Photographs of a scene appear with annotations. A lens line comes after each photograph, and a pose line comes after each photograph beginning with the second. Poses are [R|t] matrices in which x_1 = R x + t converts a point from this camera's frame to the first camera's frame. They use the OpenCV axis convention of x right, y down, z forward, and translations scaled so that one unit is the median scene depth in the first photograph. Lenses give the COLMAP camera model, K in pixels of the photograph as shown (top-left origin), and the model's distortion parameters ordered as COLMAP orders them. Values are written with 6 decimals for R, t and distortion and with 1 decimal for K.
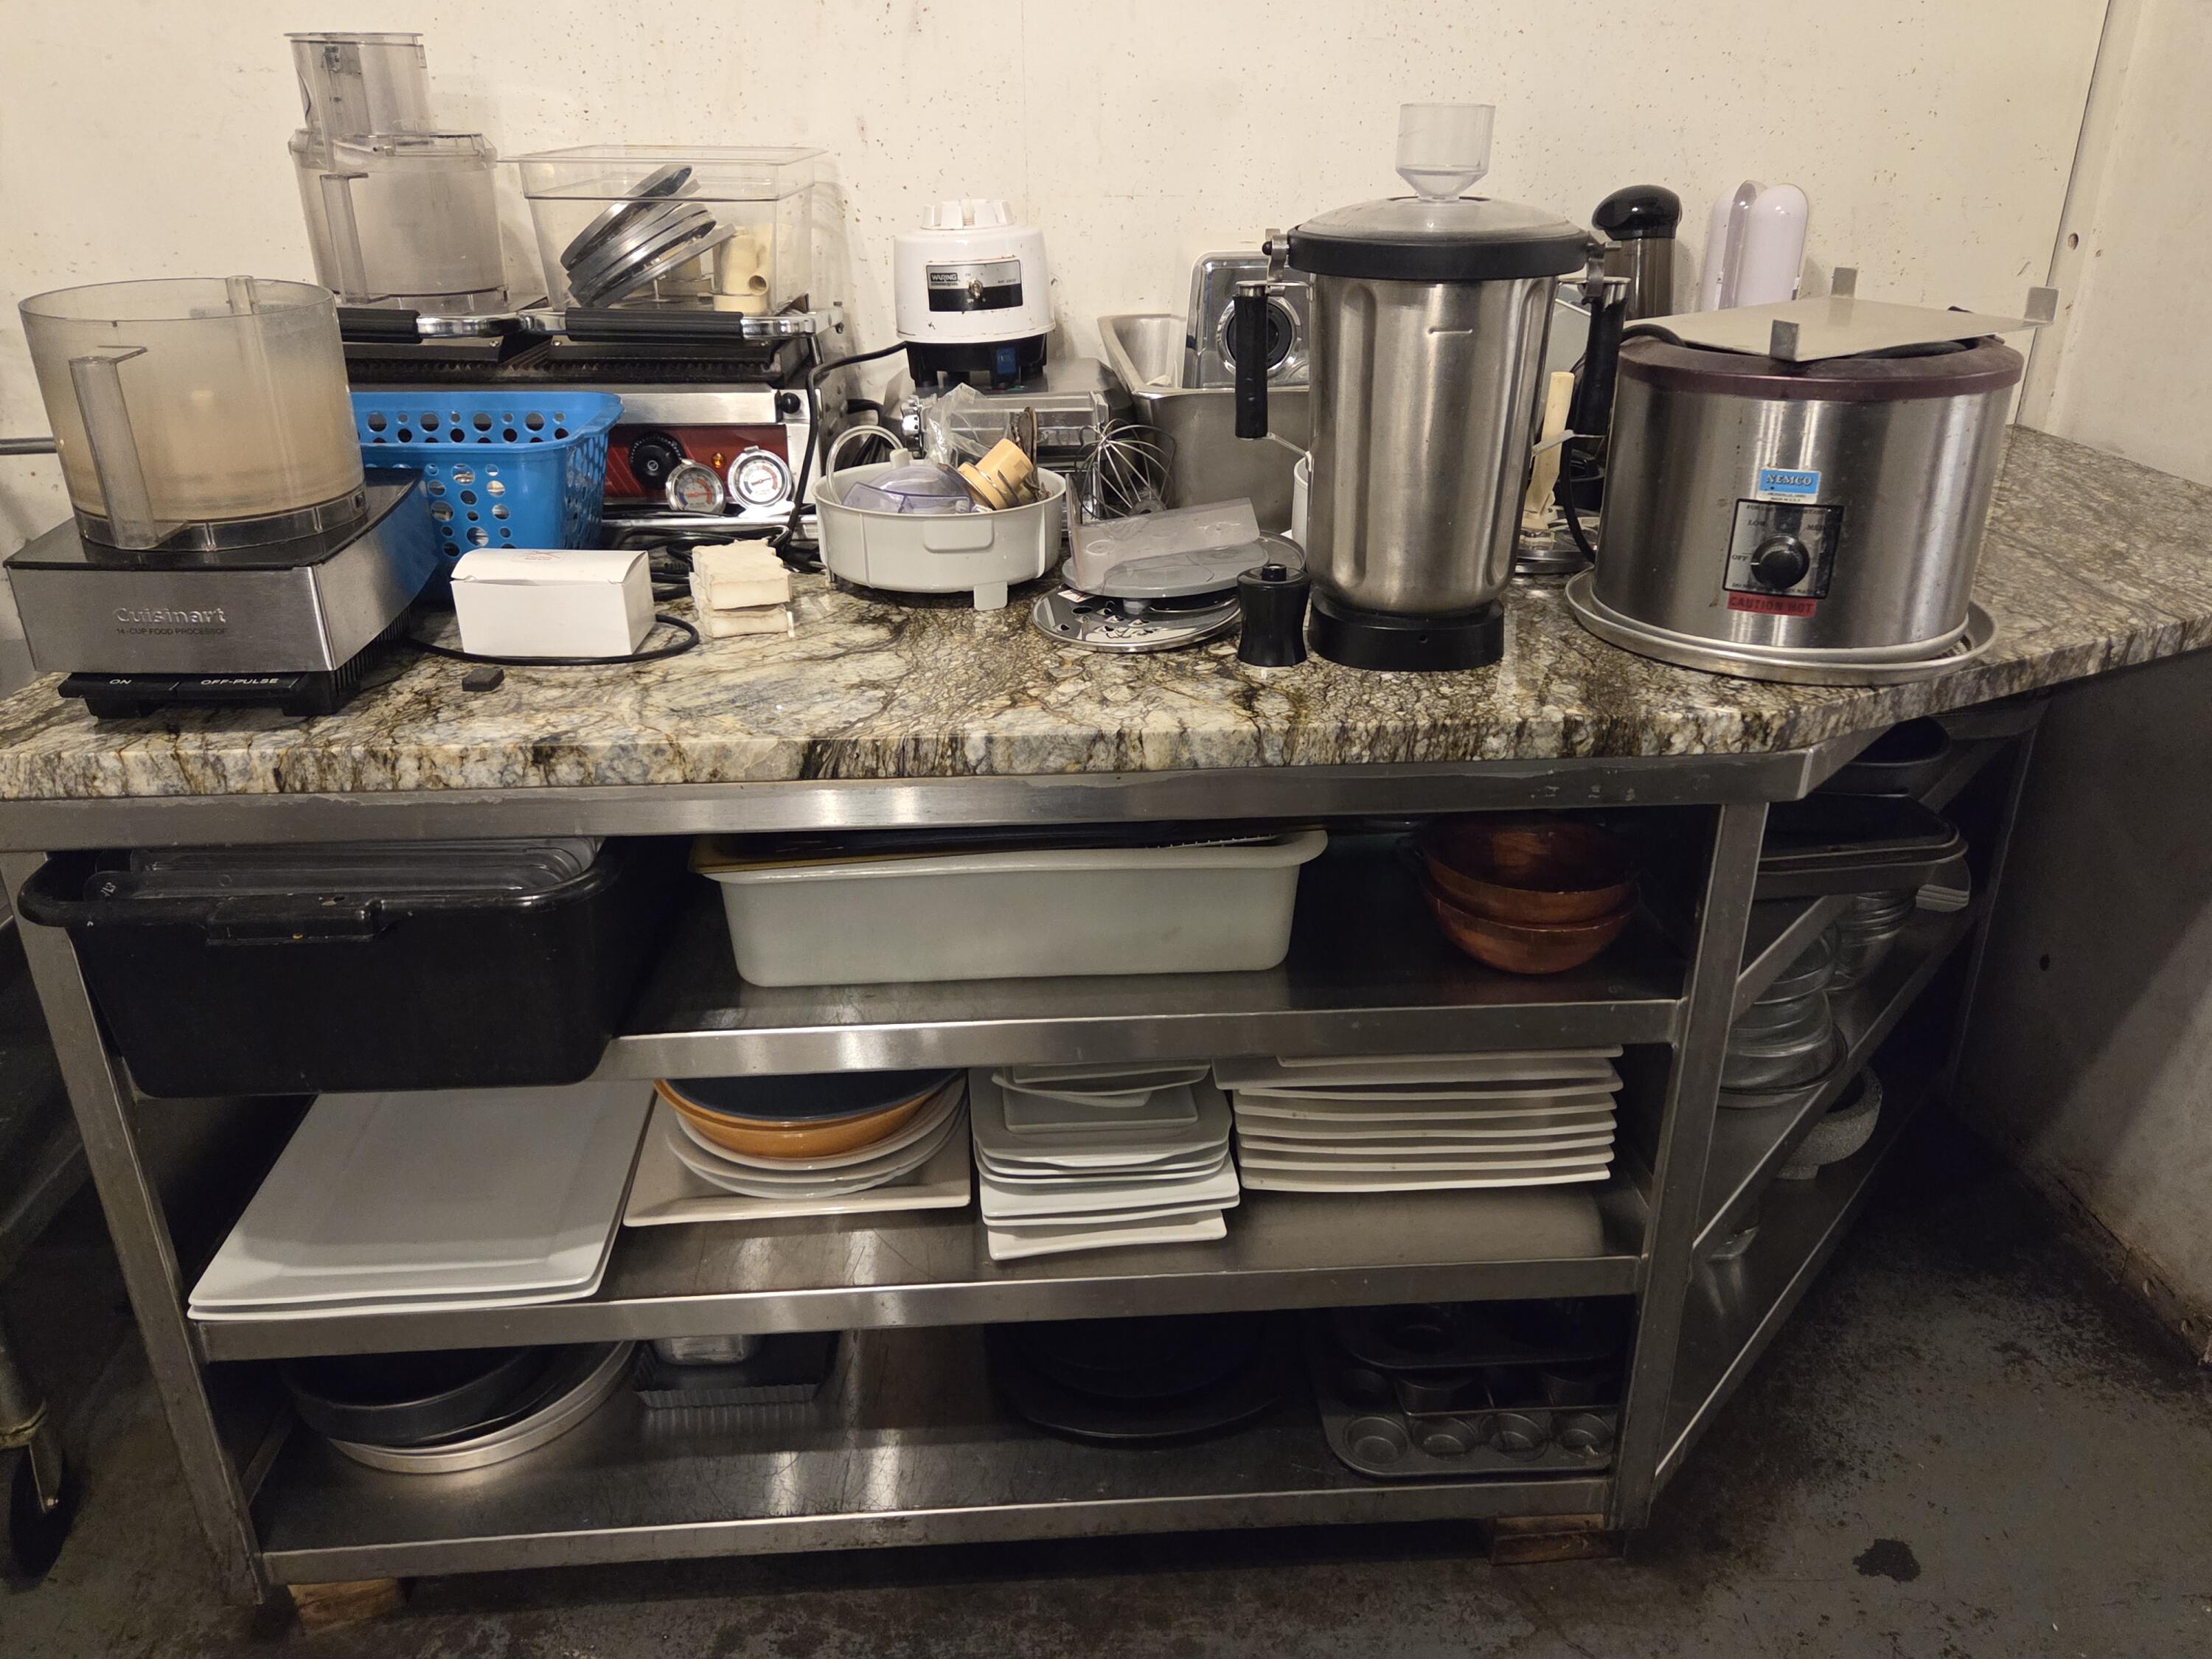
lens RADIAL K [[1630.8, 0, 1104.9], [0, 1630.8, 834.2], [0, 0, 1]] dist [0.054089, -0.019610]
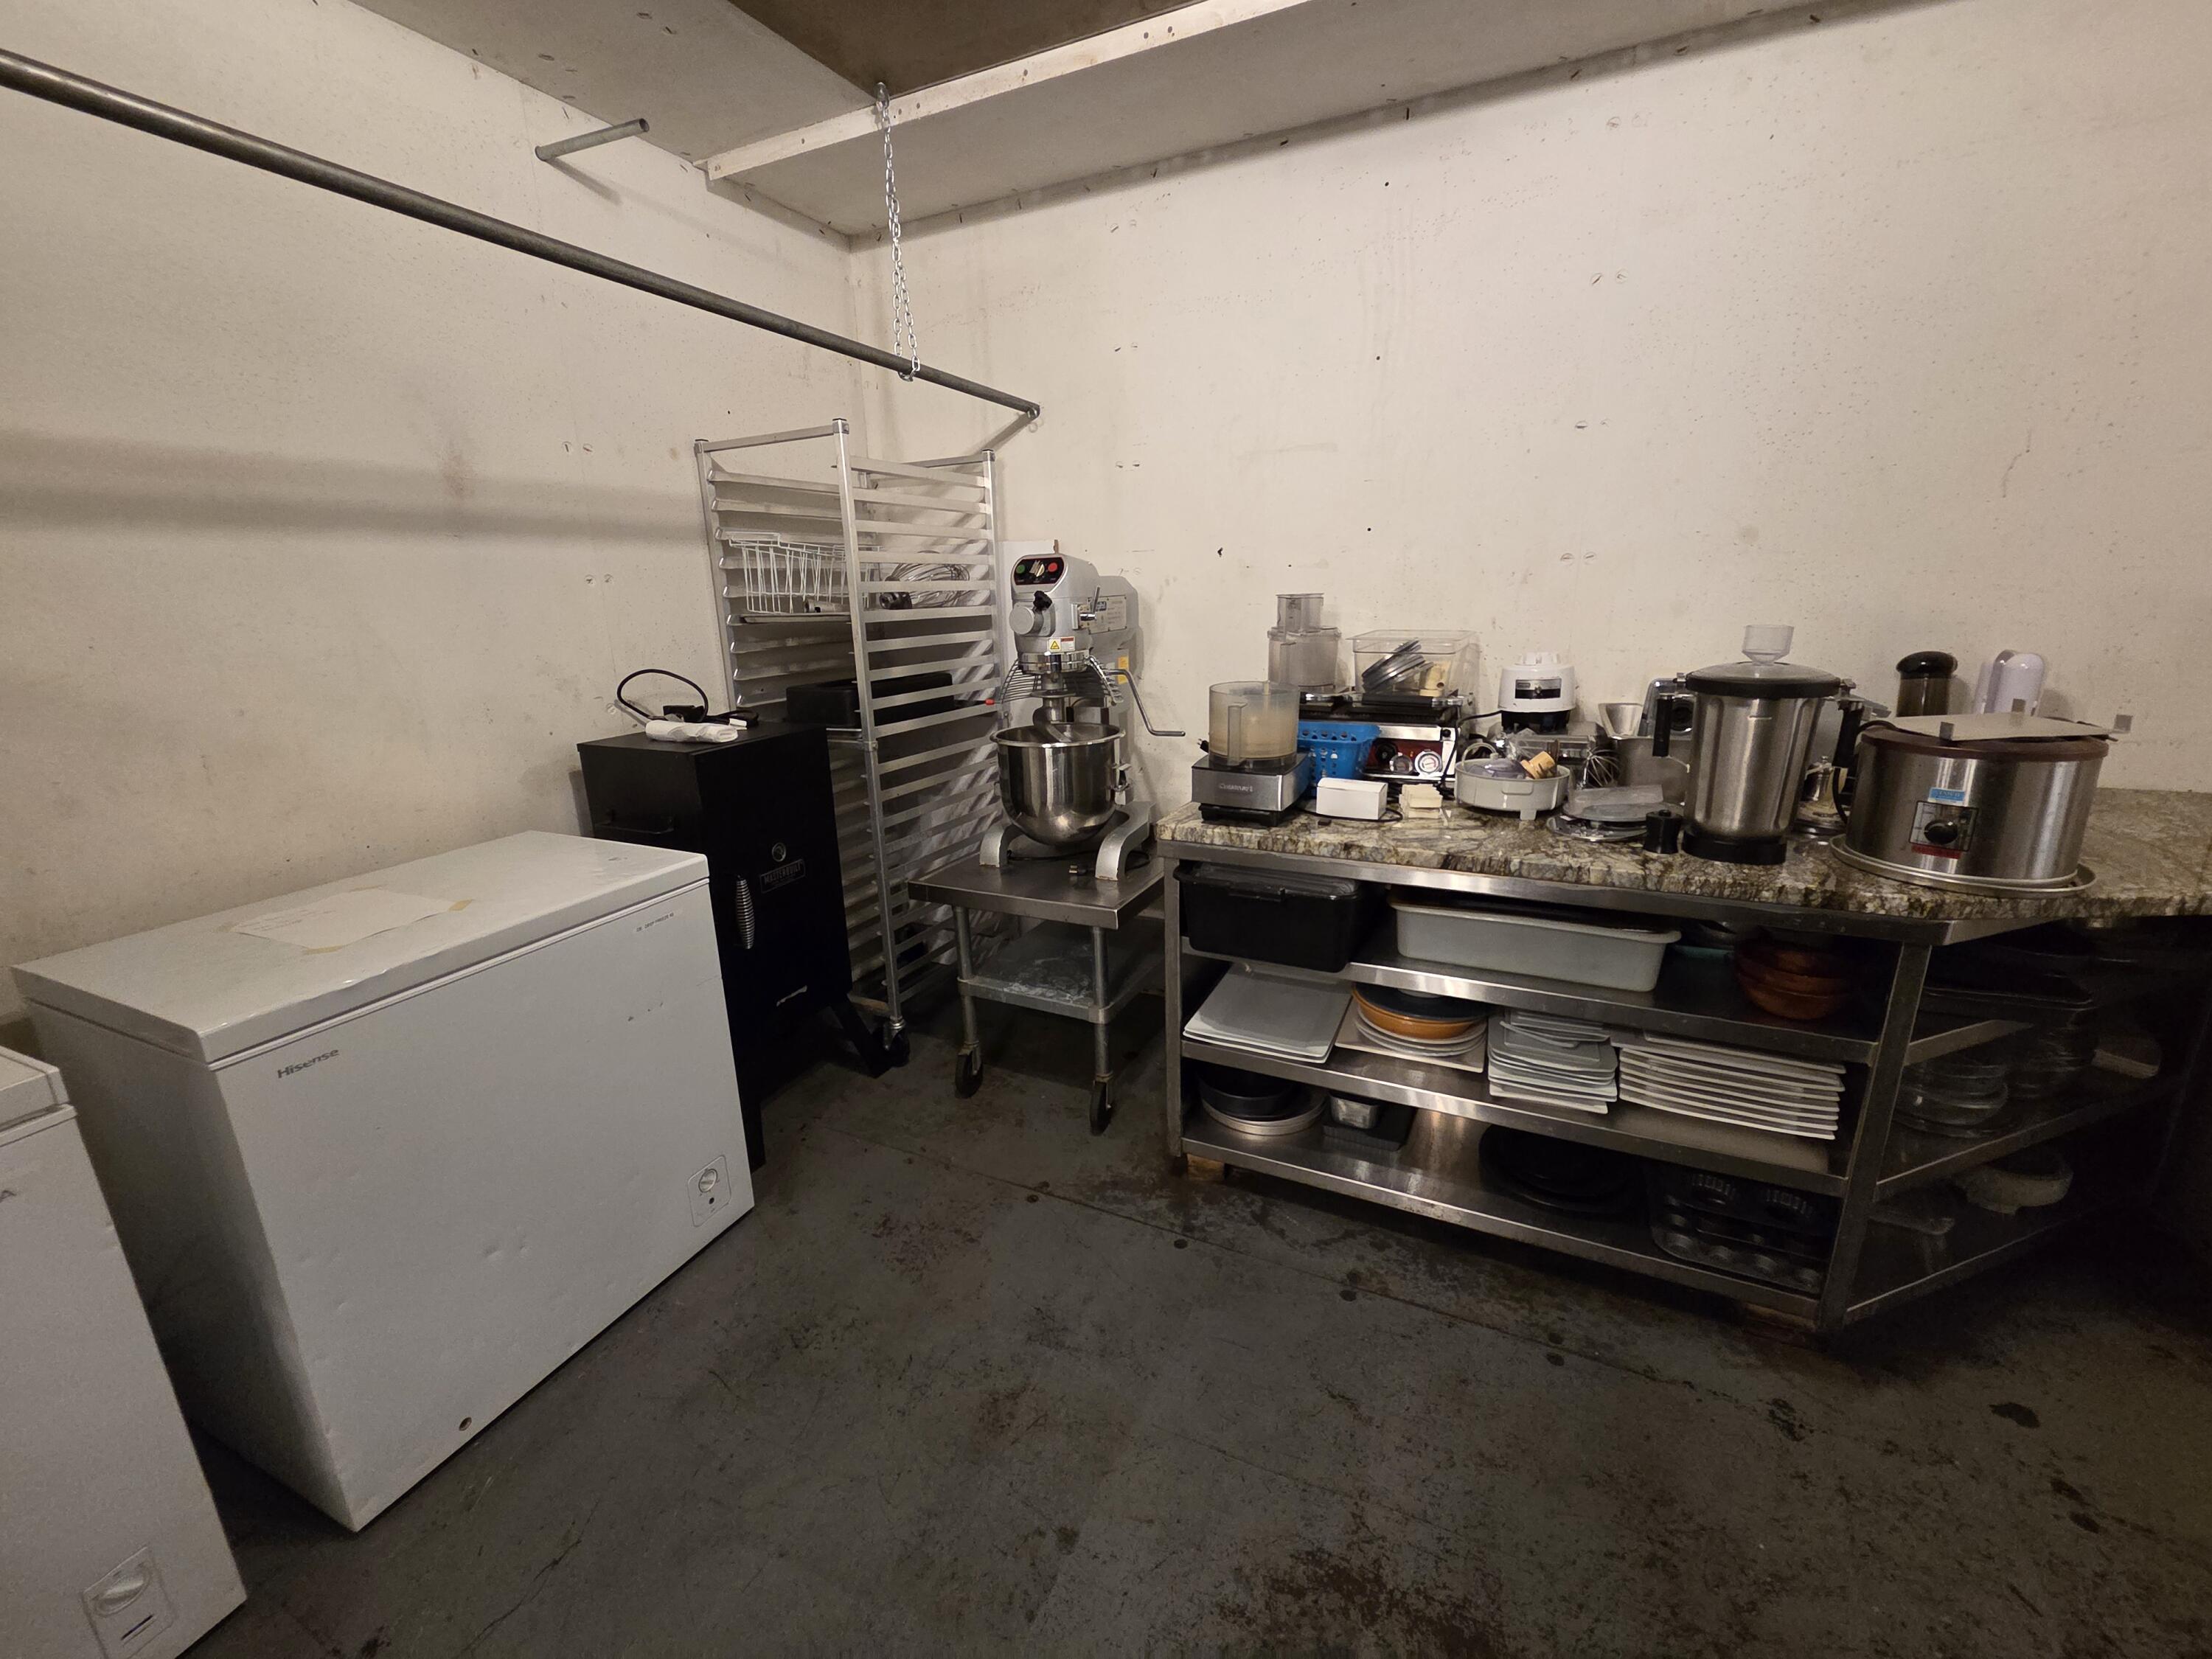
lens RADIAL K [[910.3, 0, 1101.5], [0, 910.3, 838.3], [0, 0, 1]] dist [0.004605, -0.000291]
pose [[0.871796, 0.114139, -0.476386, 0.025968], [-0.181083, 0.978682, -0.096901, 0.137352], [0.455170, 0.170744, 0.873880, -0.465064]]
